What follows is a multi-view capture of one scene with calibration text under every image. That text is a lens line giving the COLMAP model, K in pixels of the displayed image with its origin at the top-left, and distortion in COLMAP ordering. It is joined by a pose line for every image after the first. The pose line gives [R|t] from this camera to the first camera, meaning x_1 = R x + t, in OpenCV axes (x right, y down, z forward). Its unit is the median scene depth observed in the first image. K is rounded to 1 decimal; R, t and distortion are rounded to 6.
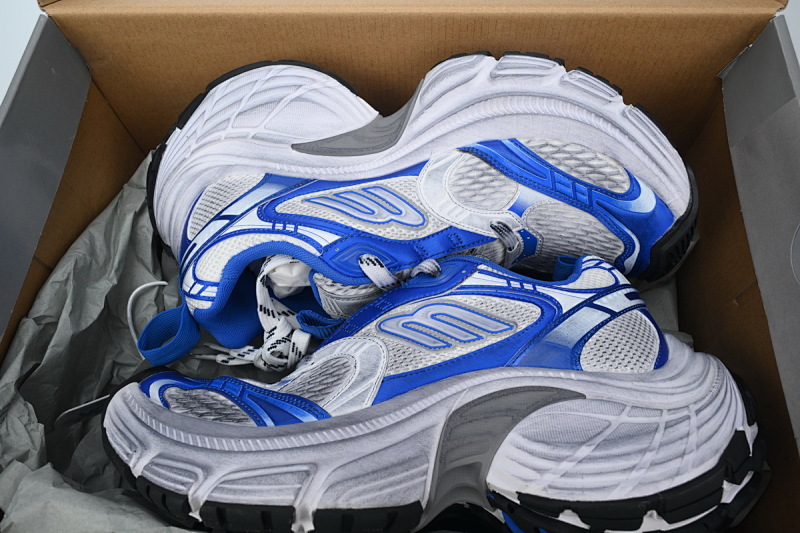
lens RADIAL K [[578.3, 0, 400.0], [0, 578.3, 266.5], [0, 0, 1]] dist [-0.002493, -0.000955]
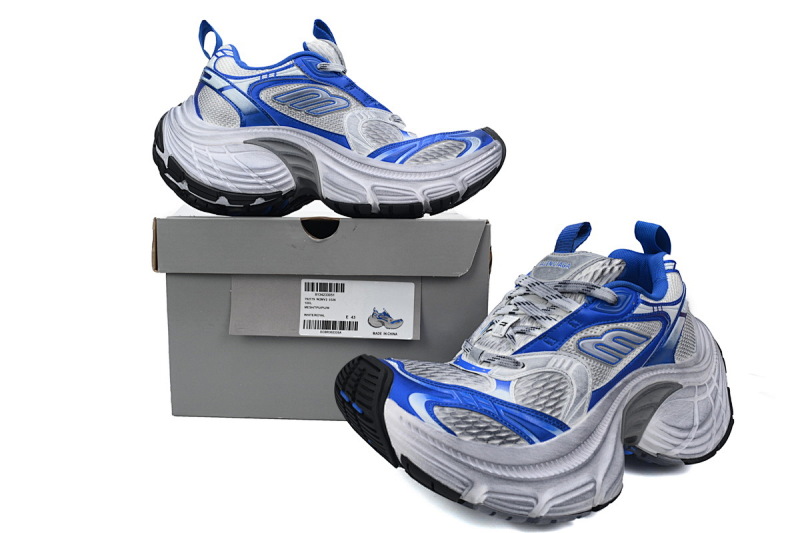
lens RADIAL K [[541.1, 0, 400.0], [0, 541.1, 266.5], [0, 0, 1]] dist [0.005704, 0.000050]
pose [[0.860465, -0.072119, 0.504379, -1.034795], [-0.237231, 0.819372, 0.521872, -0.617541], [-0.450911, -0.568707, 0.687933, 0.439615]]
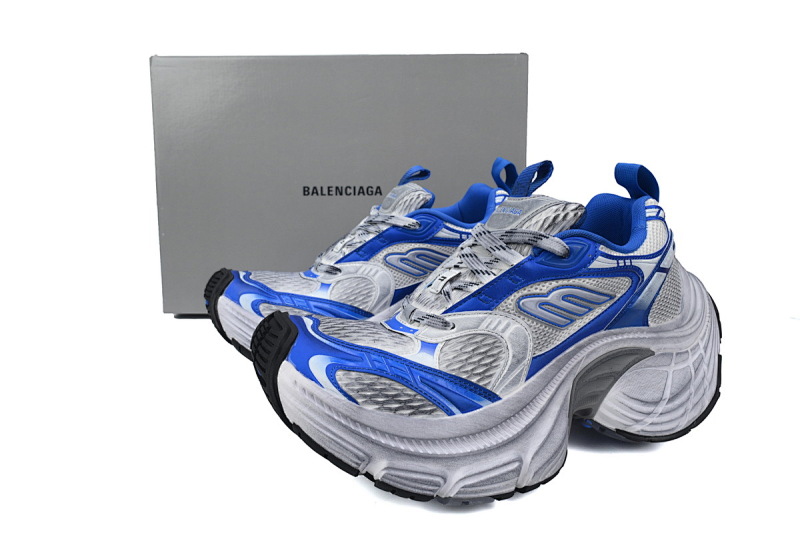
lens RADIAL K [[541.1, 0, 400.0], [0, 541.1, 266.5], [0, 0, 1]] dist [0.005704, 0.000050]
pose [[0.909843, -0.108460, 0.400526, -0.690095], [-0.178265, 0.769459, 0.613314, -0.587770], [-0.374708, -0.629420, 0.680753, 0.413677]]
